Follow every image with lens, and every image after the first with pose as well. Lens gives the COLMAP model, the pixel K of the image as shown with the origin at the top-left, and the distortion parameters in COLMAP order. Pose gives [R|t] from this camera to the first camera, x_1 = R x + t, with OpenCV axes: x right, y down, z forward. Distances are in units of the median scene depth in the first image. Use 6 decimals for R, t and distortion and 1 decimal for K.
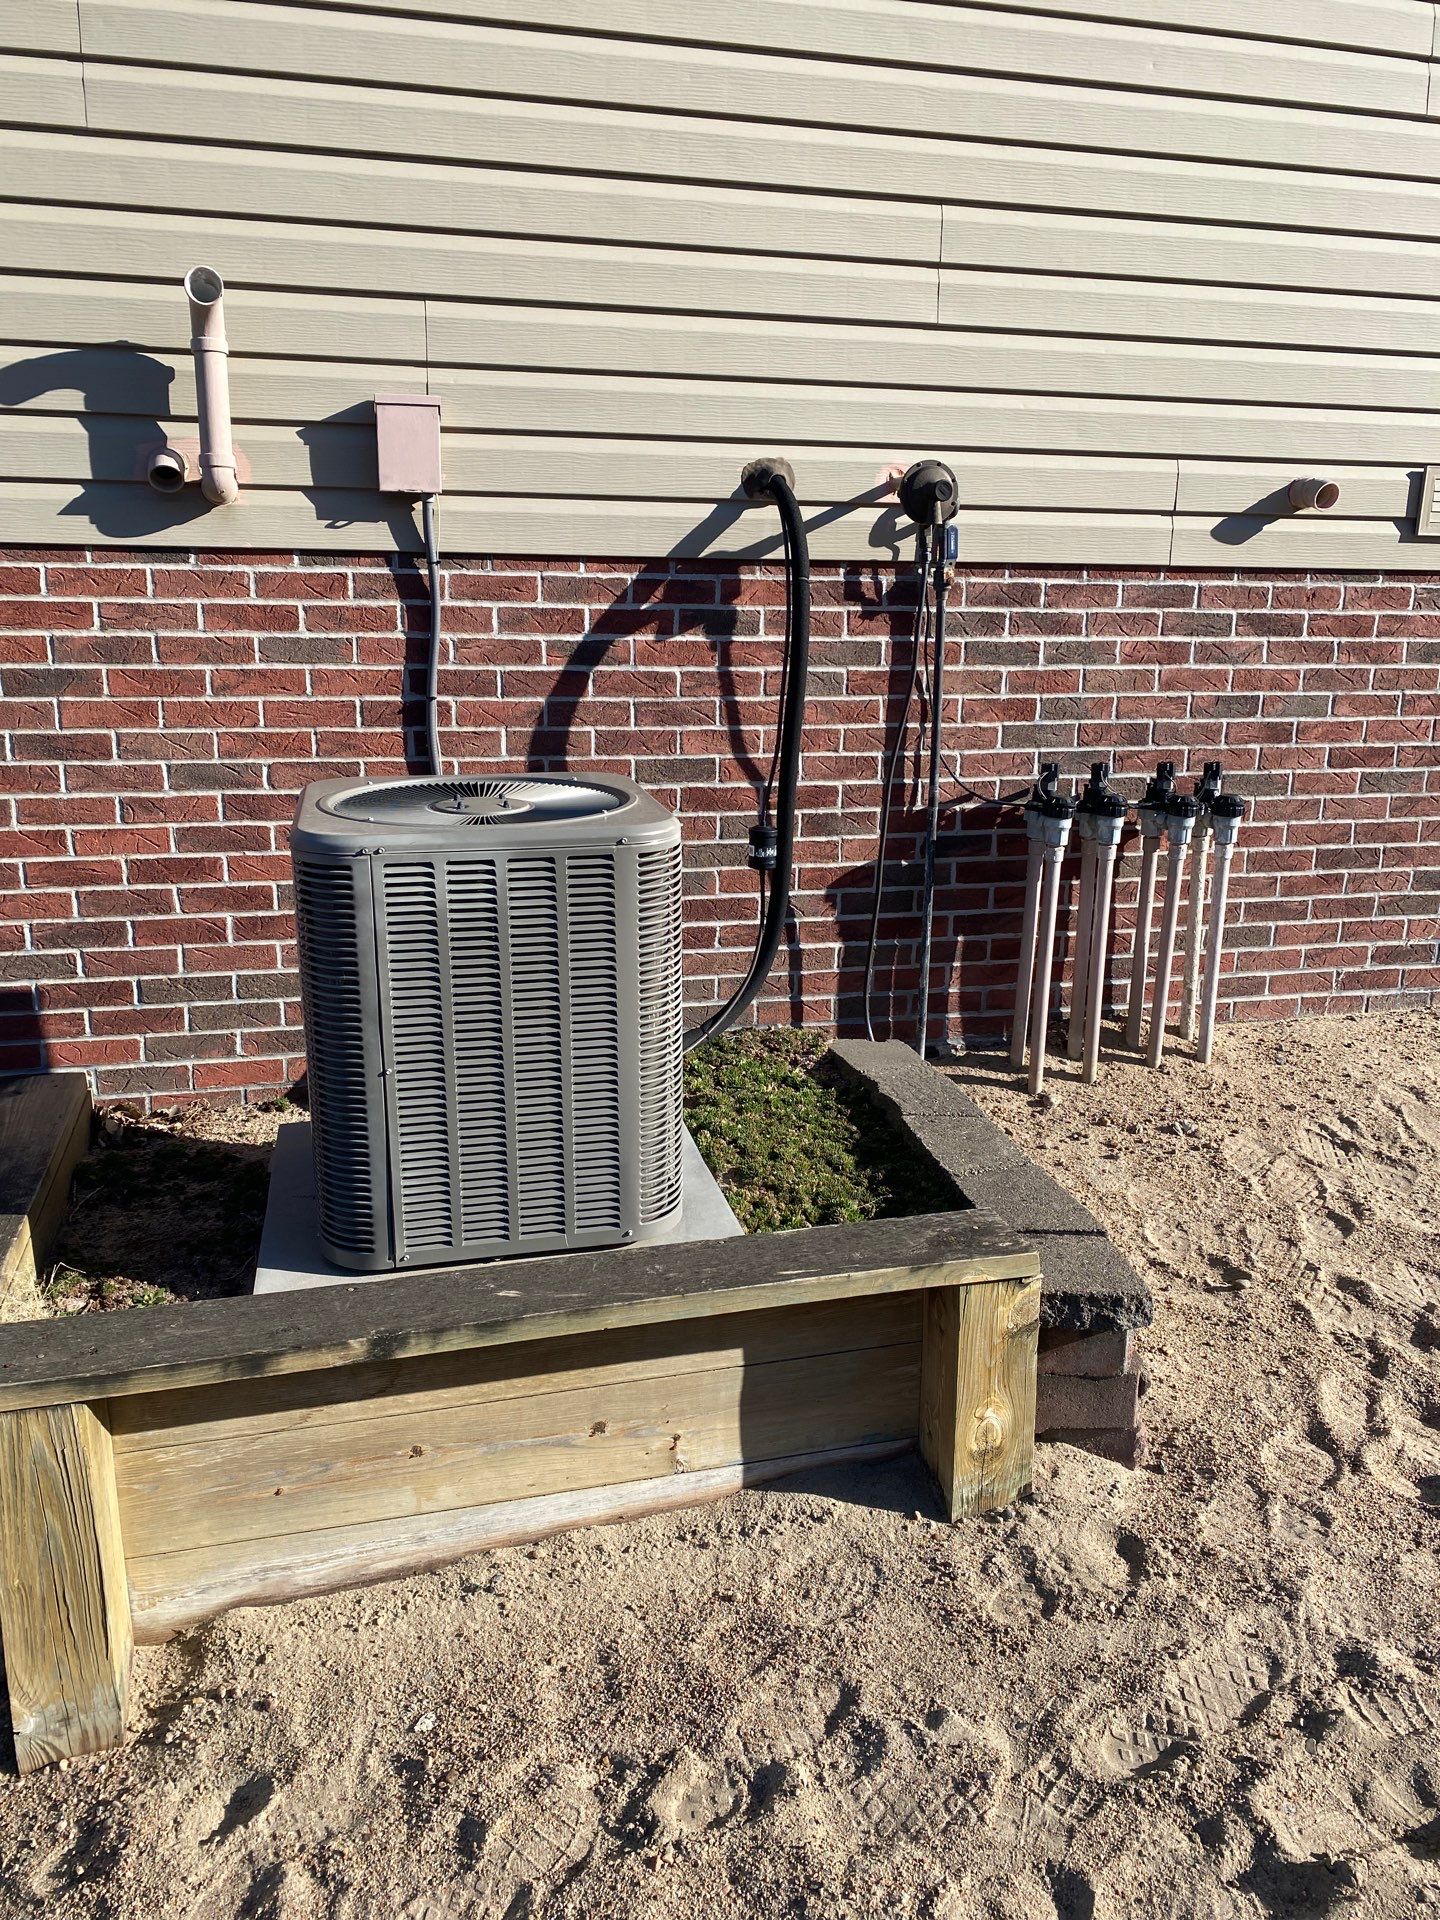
lens RADIAL K [[1452.2, 0, 699.7], [0, 1452.2, 956.3], [0, 0, 1]] dist [0.029382, -0.028164]
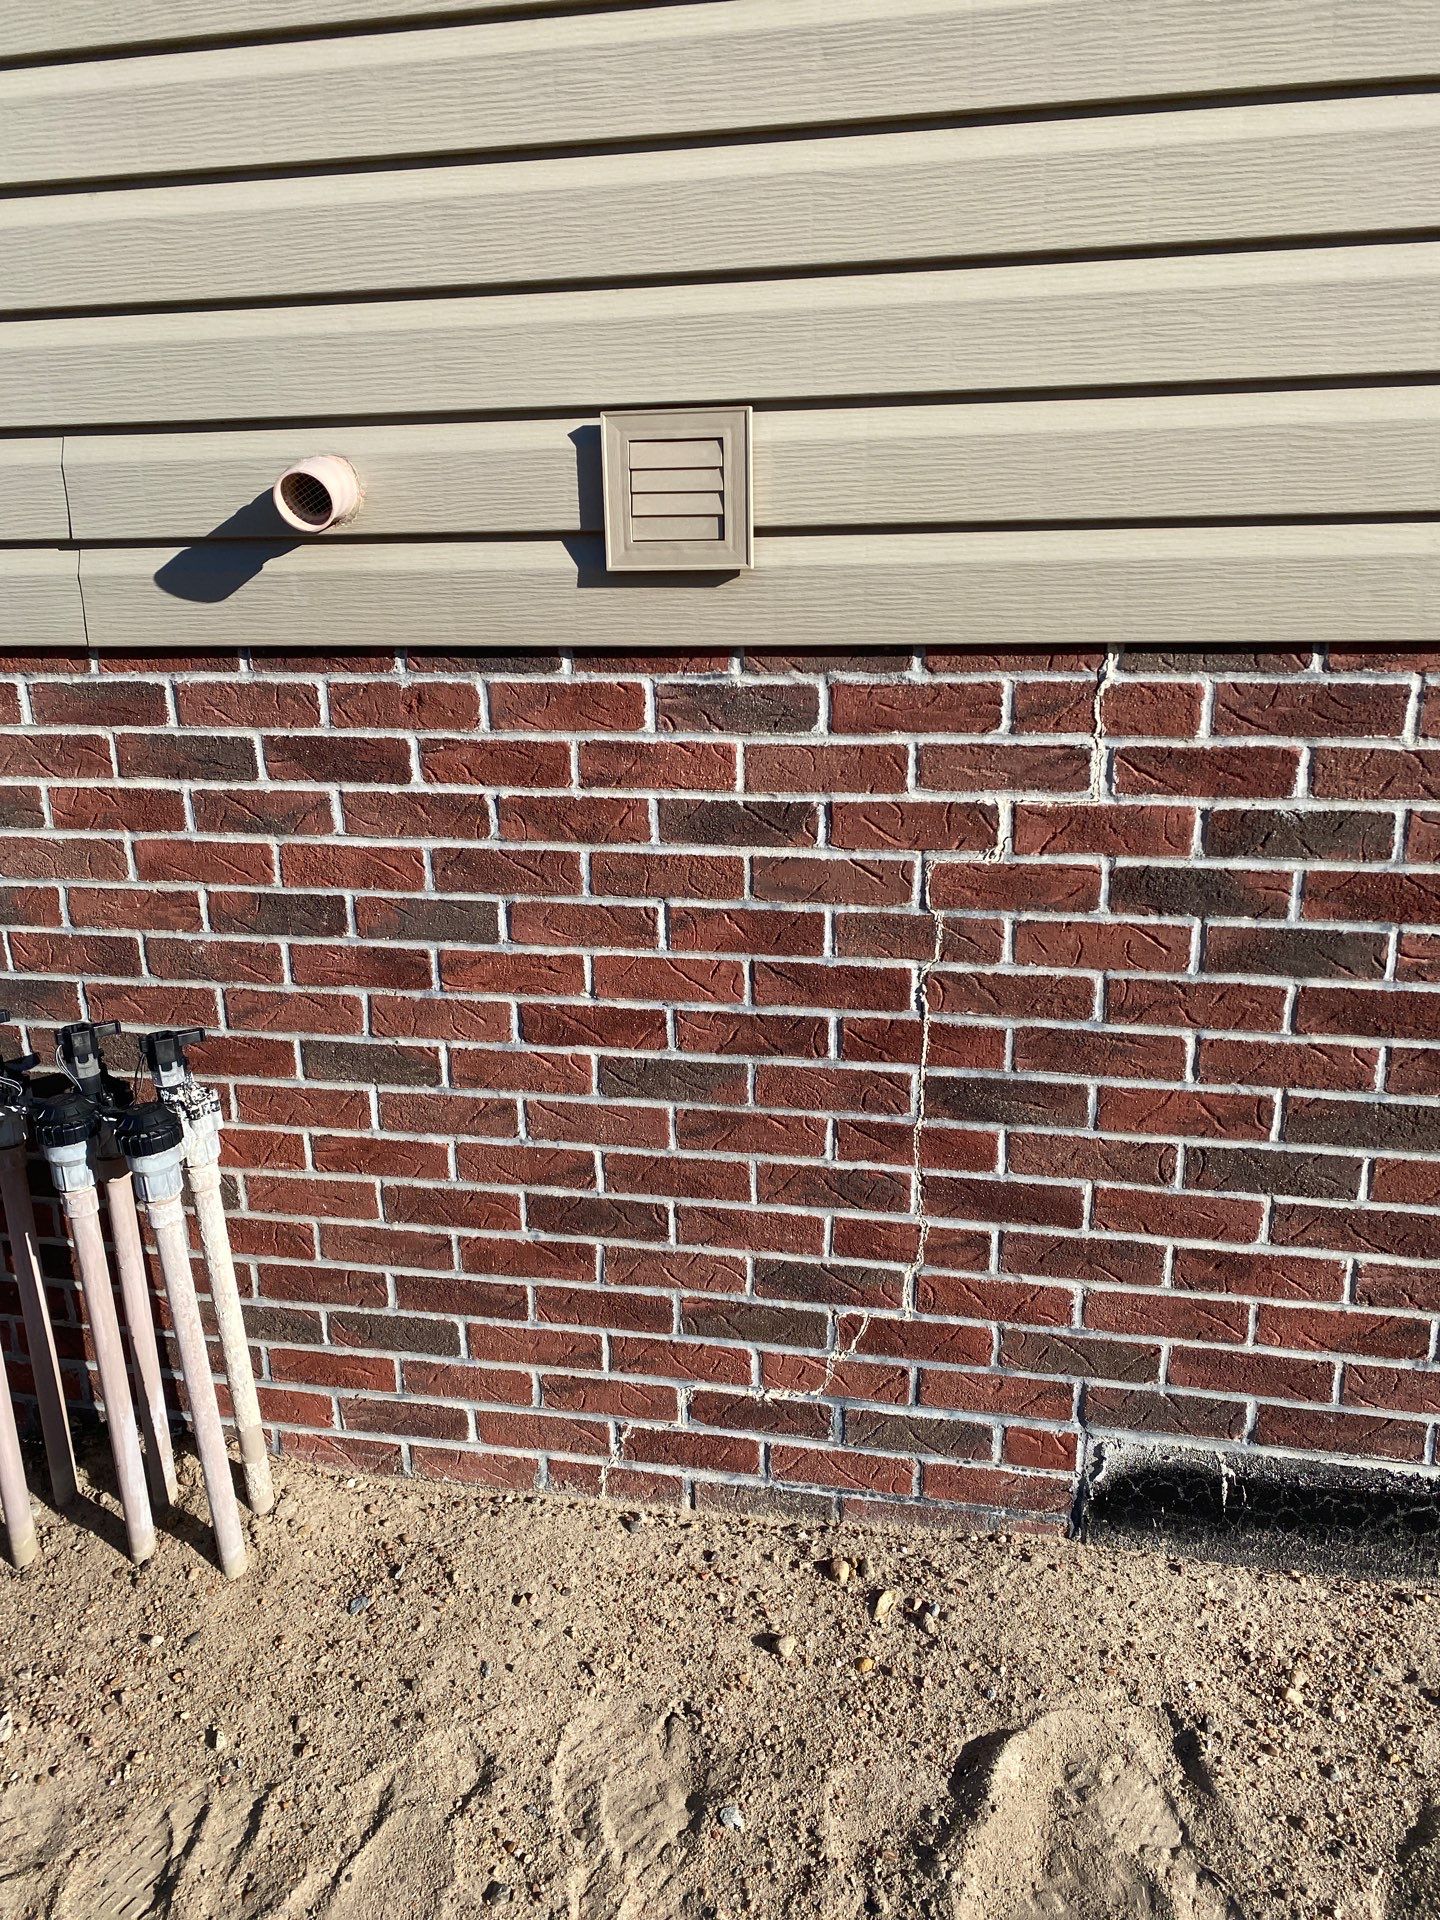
lens RADIAL K [[1377.1, 0, 716.3], [0, 1377.1, 960.9], [0, 0, 1]] dist [0.045222, -0.049835]
pose [[0.904017, 0.092229, -0.417428, 0.738344], [-0.077035, 0.995611, 0.053141, -0.201540], [0.420497, -0.015884, 0.907155, 0.651599]]
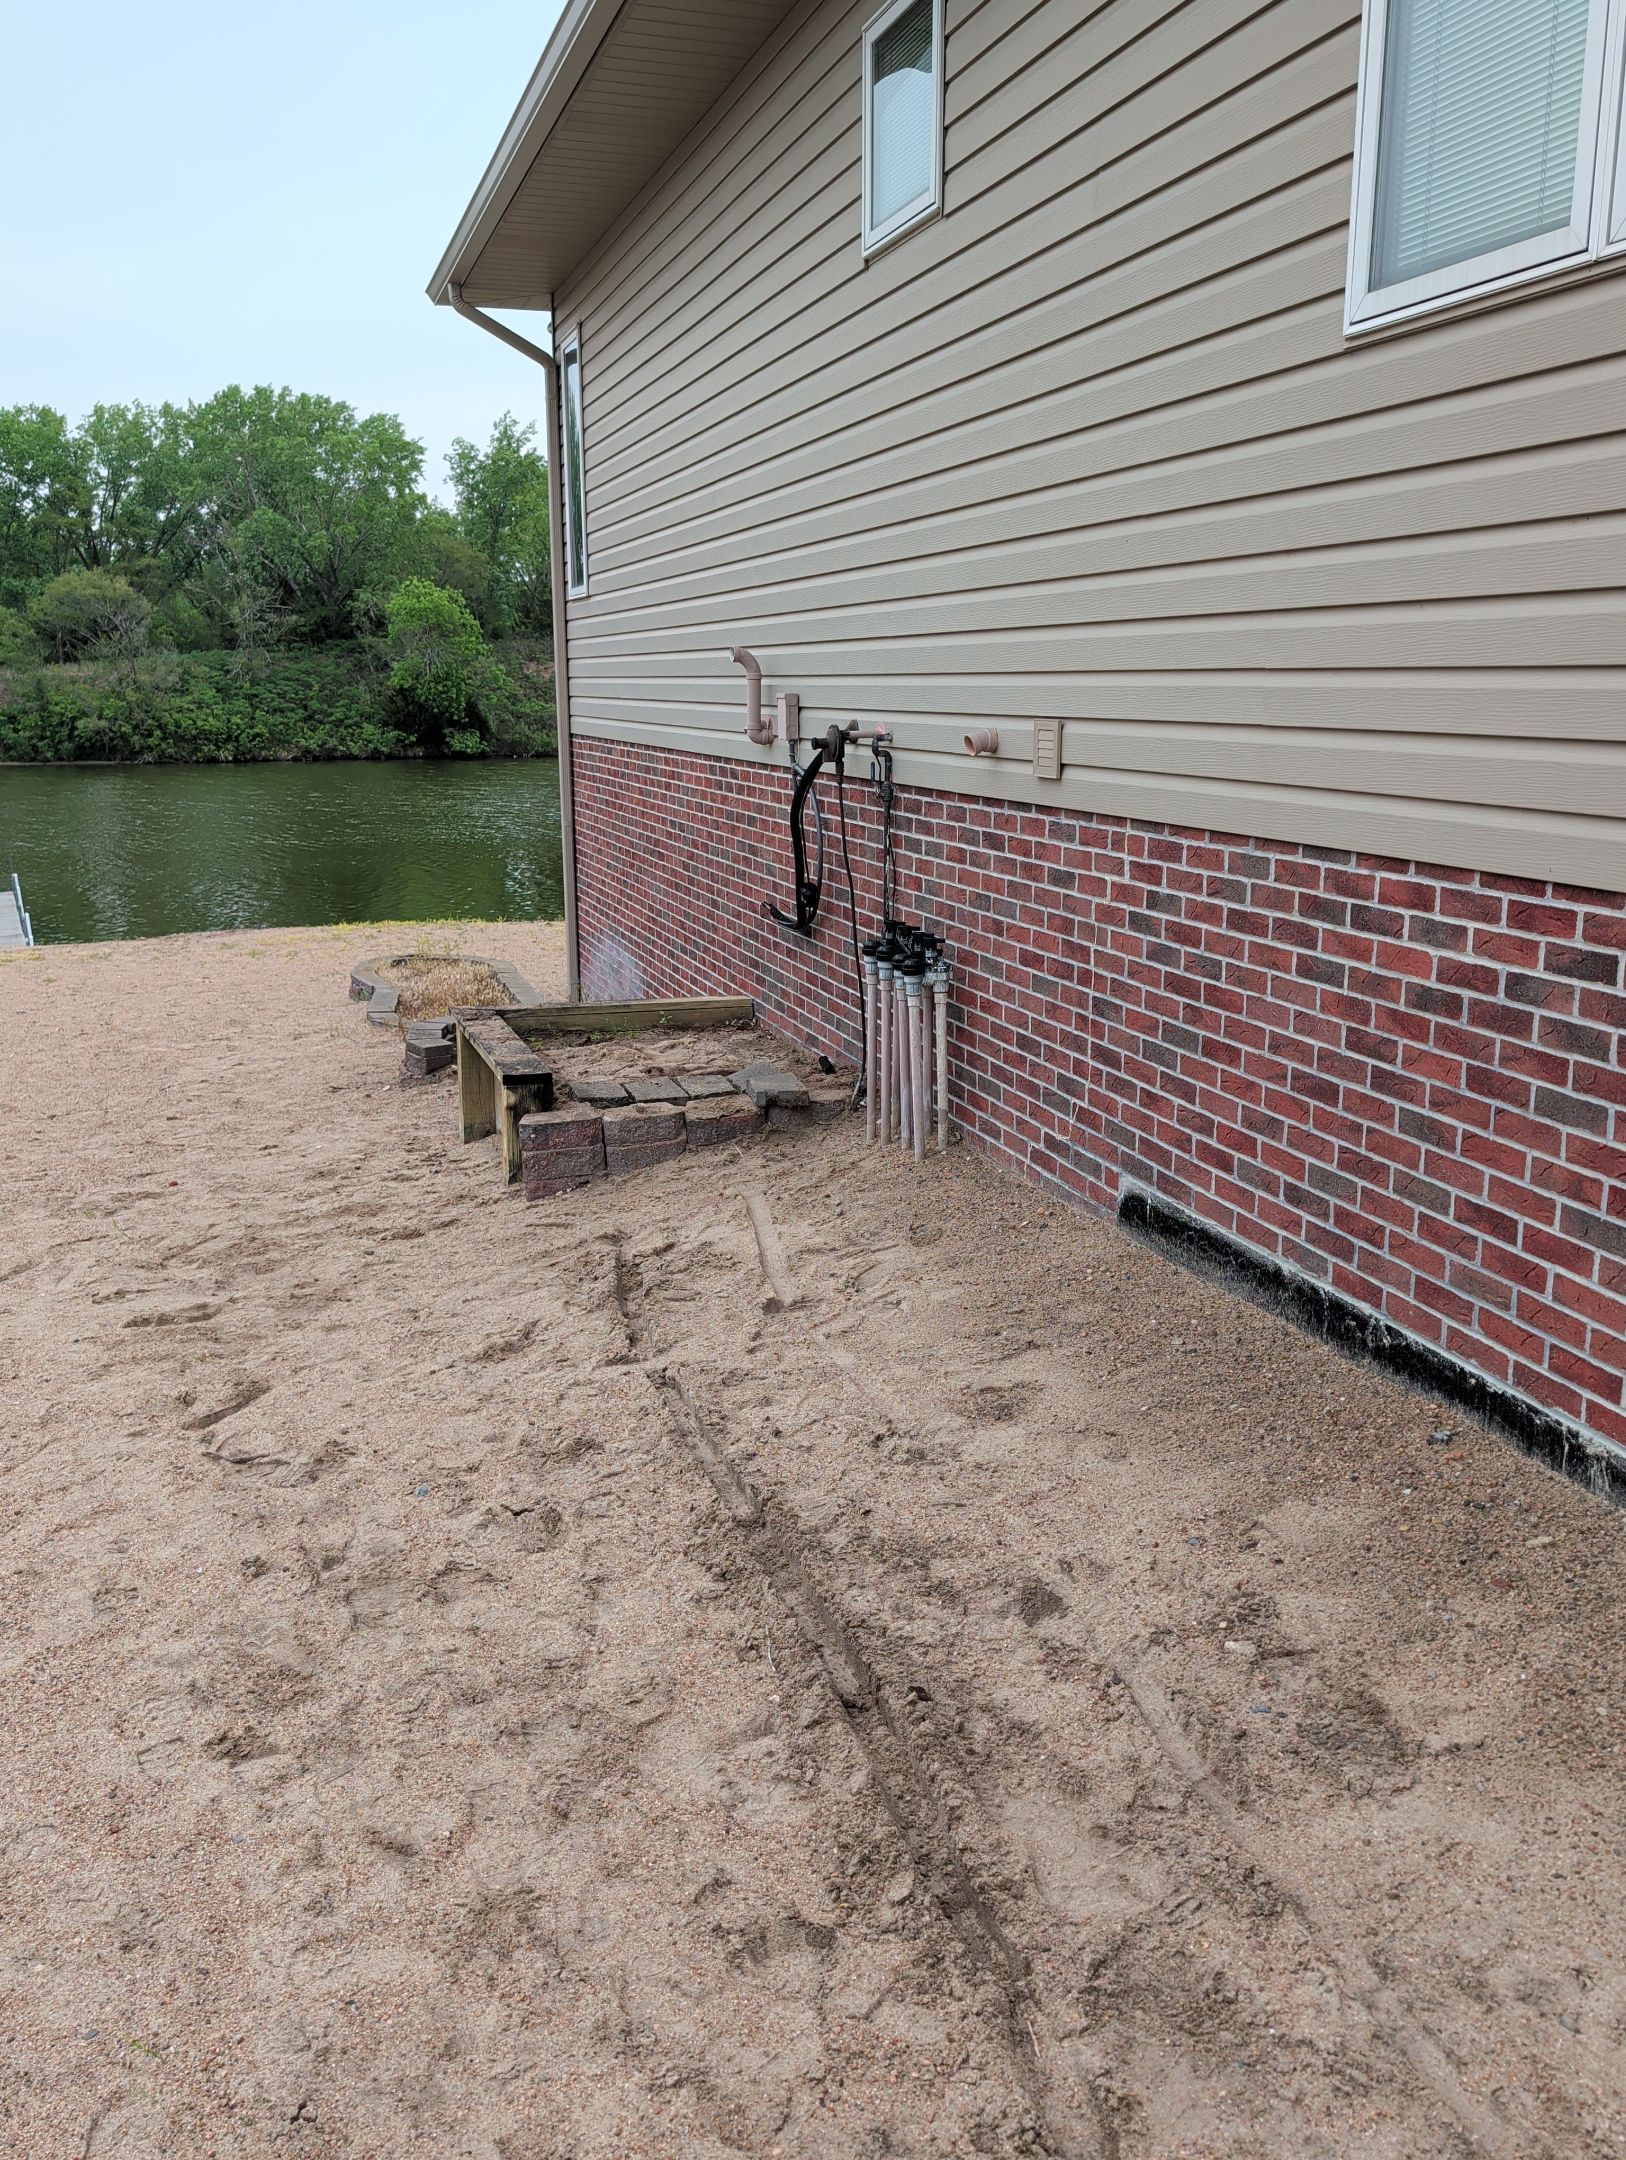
lens RADIAL K [[1812.6, 0, 803.2], [0, 1812.6, 1093.8], [0, 0, 1]] dist [0.028179, -0.048643]
pose [[0.062019, 0.209699, -0.975797, 2.040946], [-0.236035, 0.953028, 0.189804, -0.288989], [0.969763, 0.218551, 0.108602, 0.745689]]
